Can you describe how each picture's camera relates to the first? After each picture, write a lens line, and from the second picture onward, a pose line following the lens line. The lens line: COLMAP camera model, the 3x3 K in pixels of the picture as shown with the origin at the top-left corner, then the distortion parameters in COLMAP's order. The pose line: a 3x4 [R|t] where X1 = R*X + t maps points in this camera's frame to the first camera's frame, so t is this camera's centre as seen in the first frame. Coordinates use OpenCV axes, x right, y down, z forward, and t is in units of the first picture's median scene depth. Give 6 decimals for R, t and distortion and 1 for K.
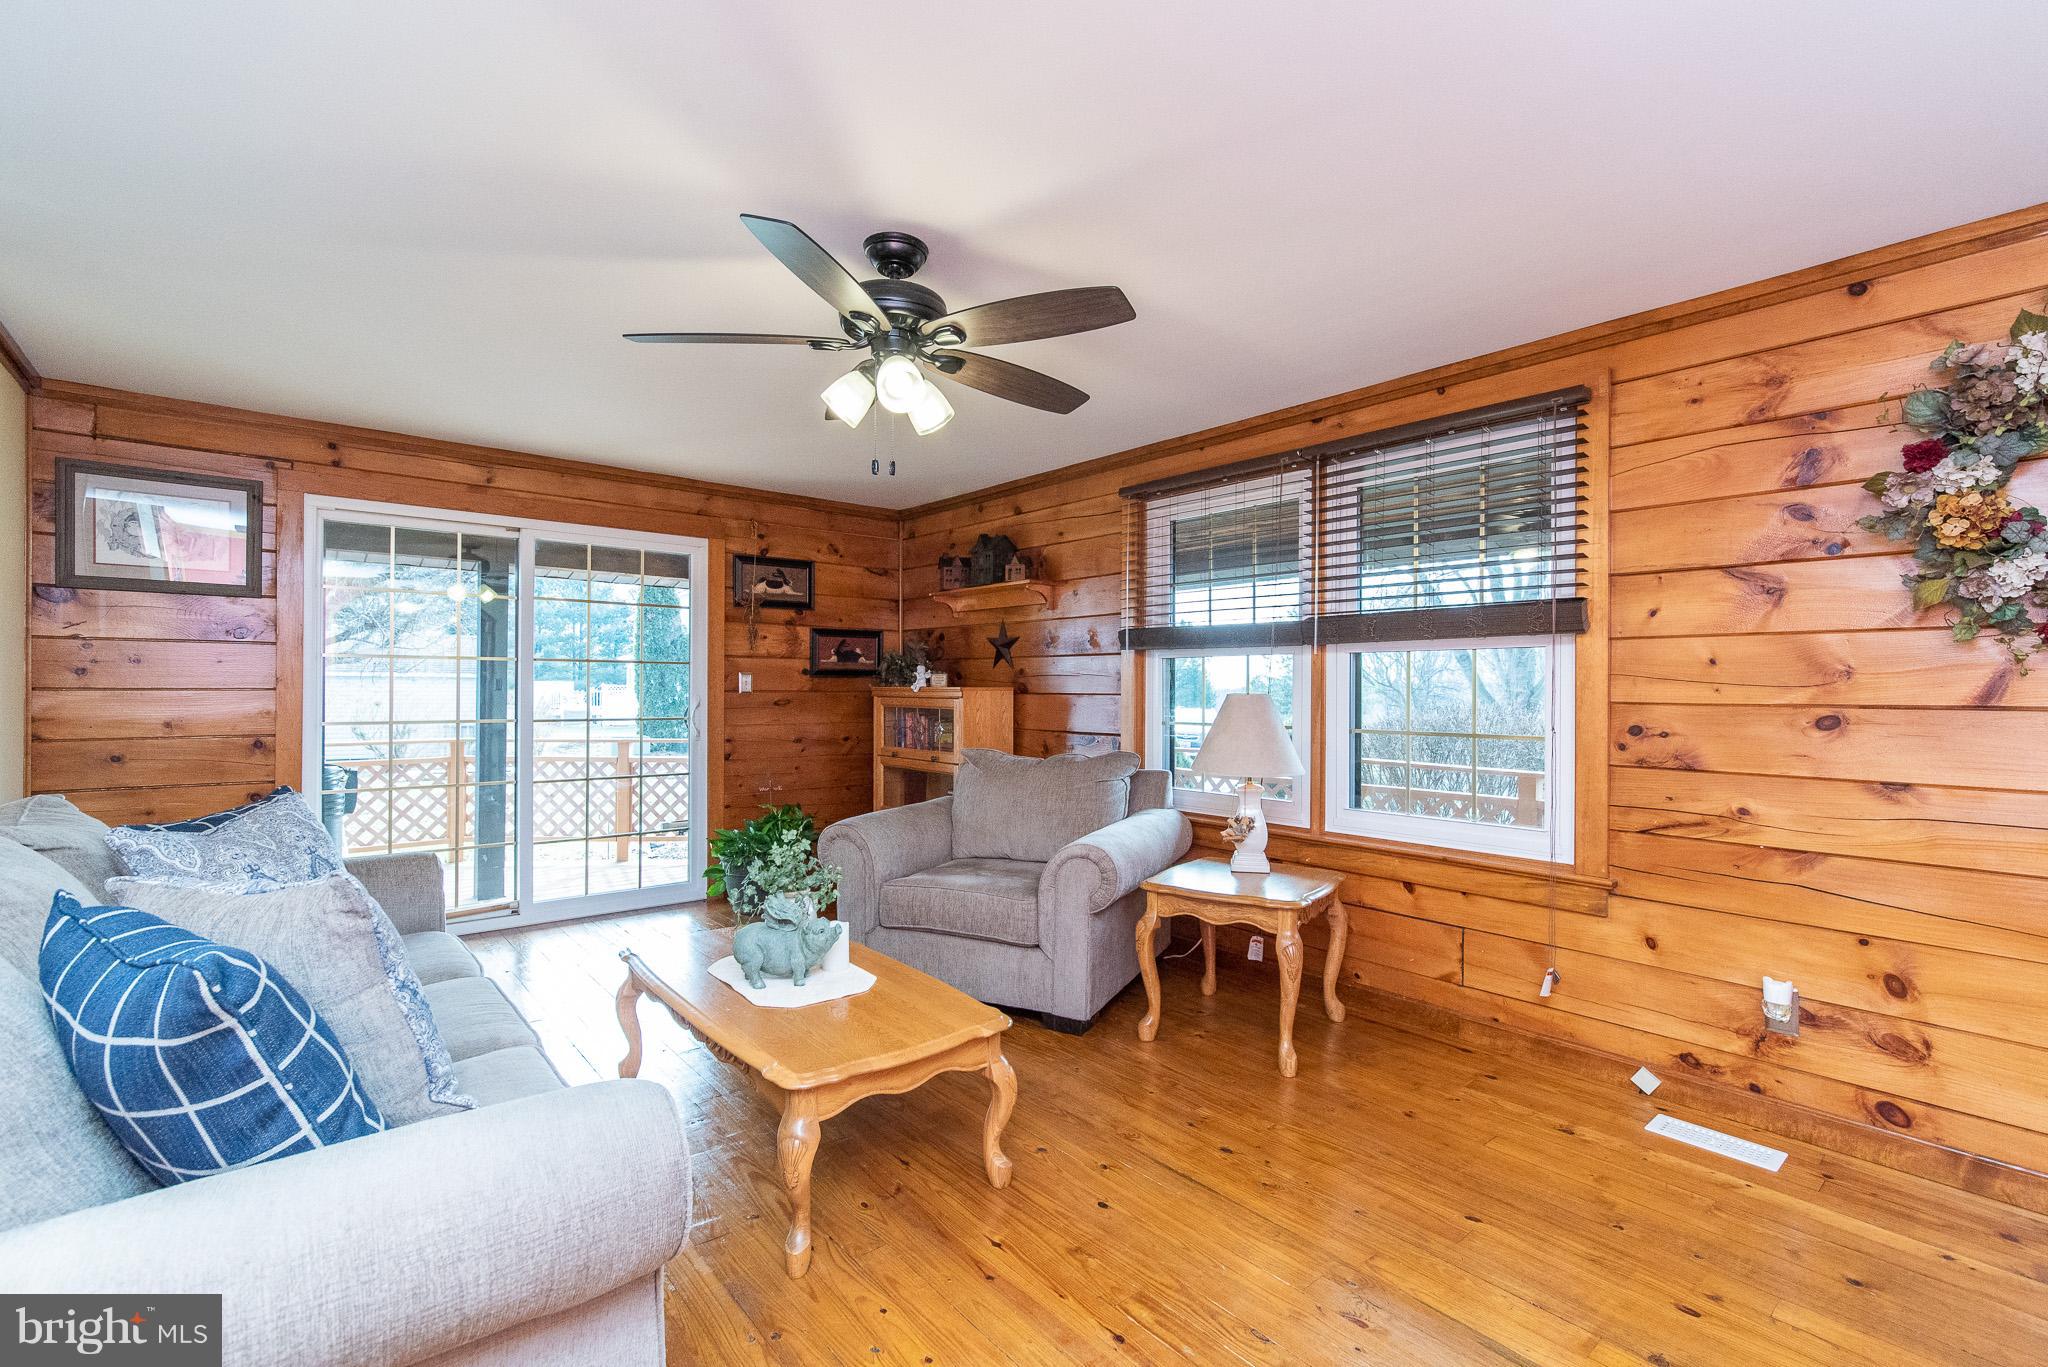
lens RADIAL K [[908.9, 0, 1024.0], [0, 908.9, 683.5], [0, 0, 1]] dist [0.000263, 0.000111]
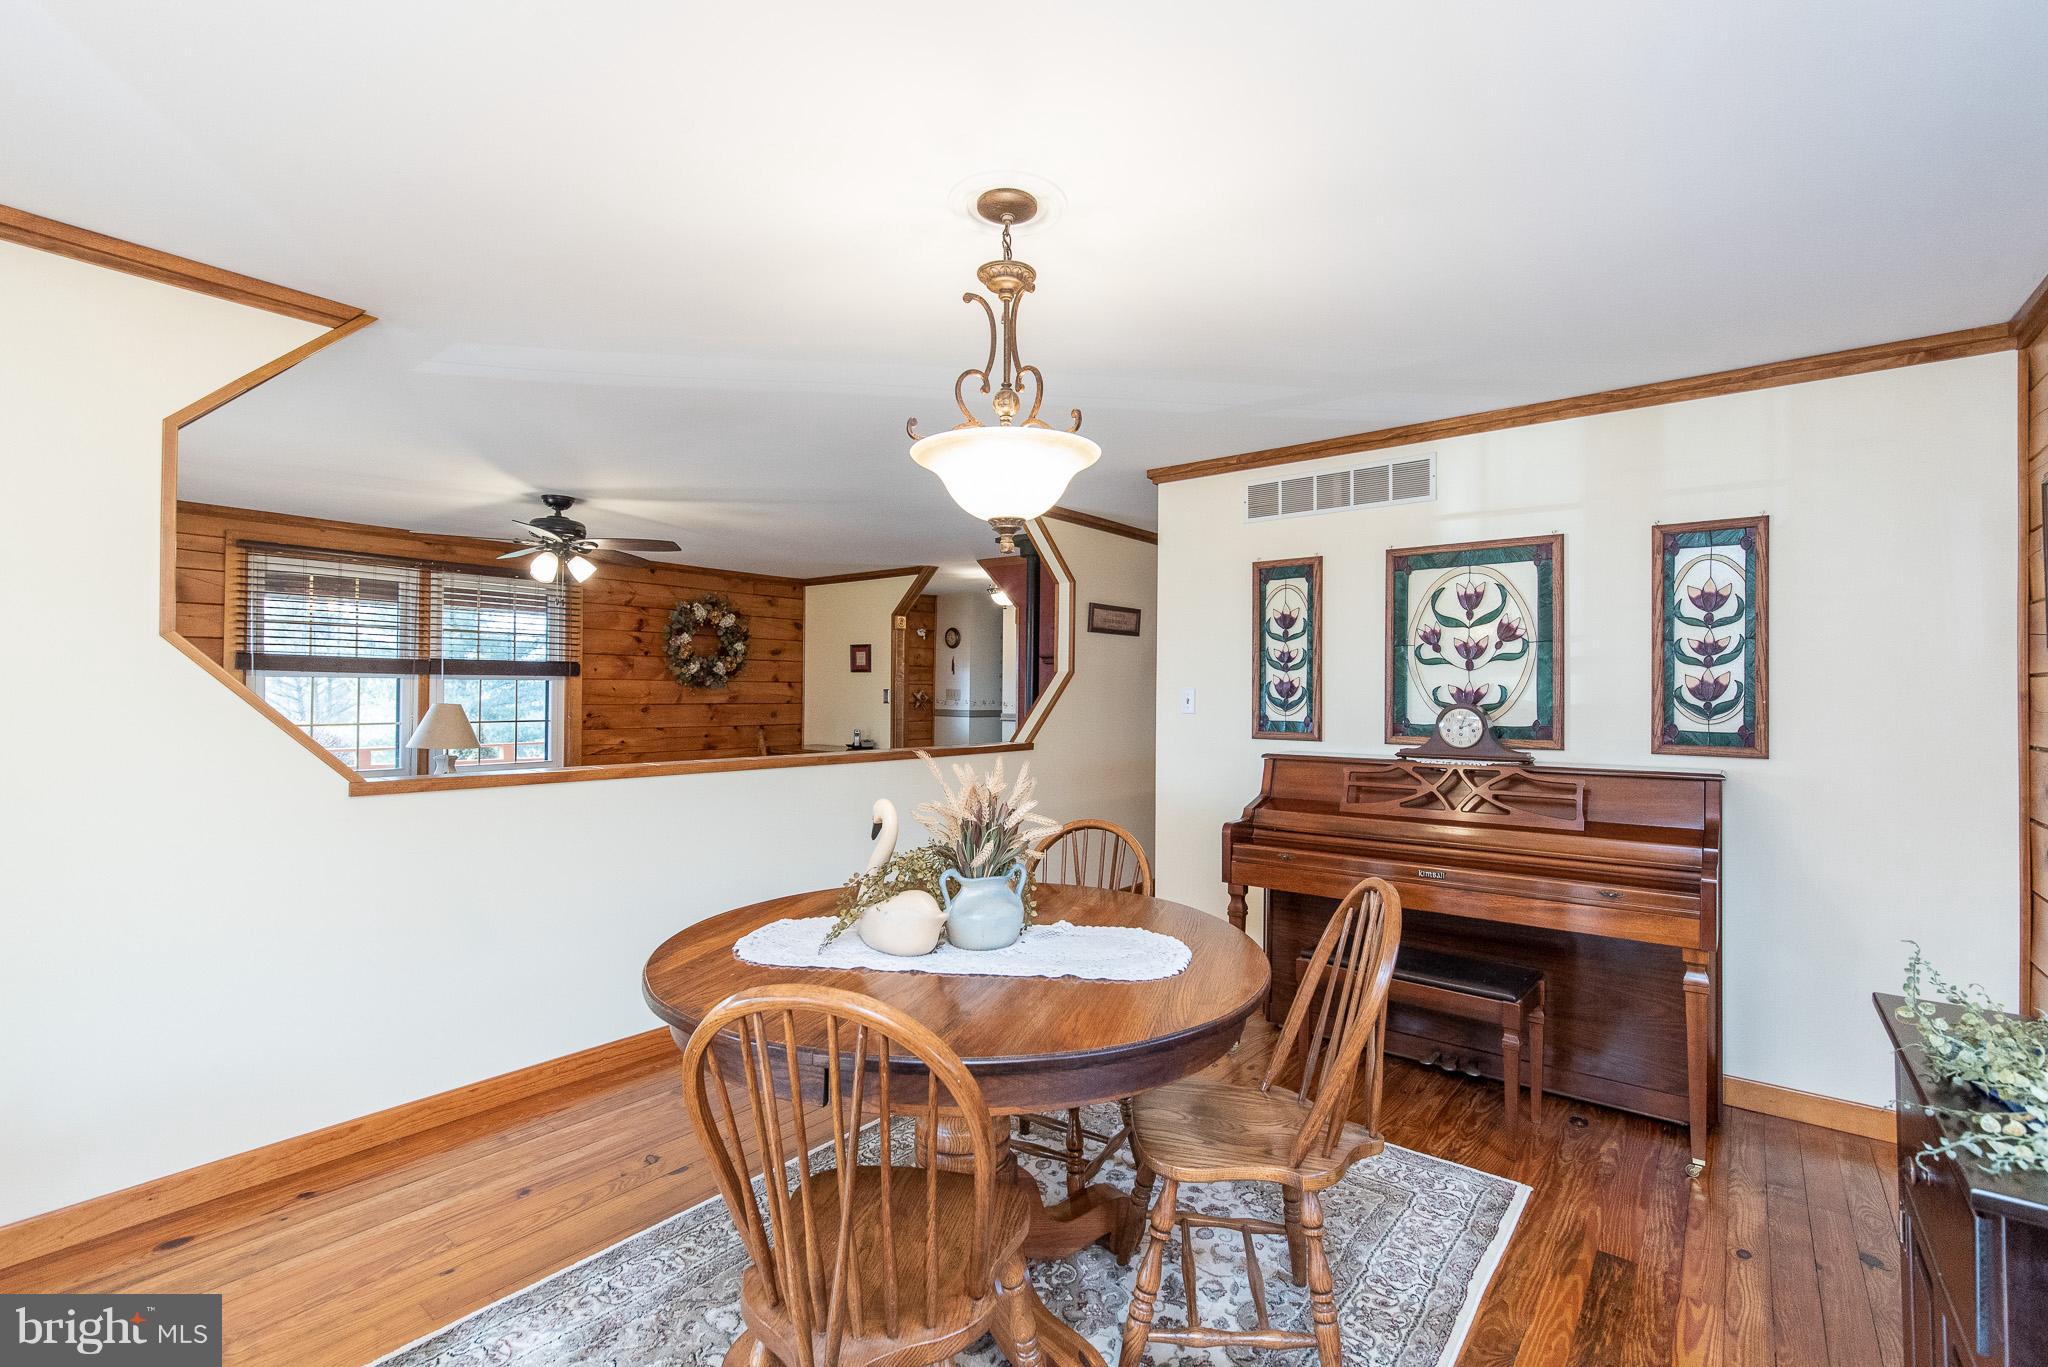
lens RADIAL K [[908.9, 0, 1024.0], [0, 908.9, 683.5], [0, 0, 1]] dist [0.000263, 0.000111]
pose [[-0.190566, -0.002828, 0.981670, -1.401454], [-0.018084, 0.999836, -0.000631, -0.038977], [-0.981508, -0.017873, -0.190586, 0.195823]]
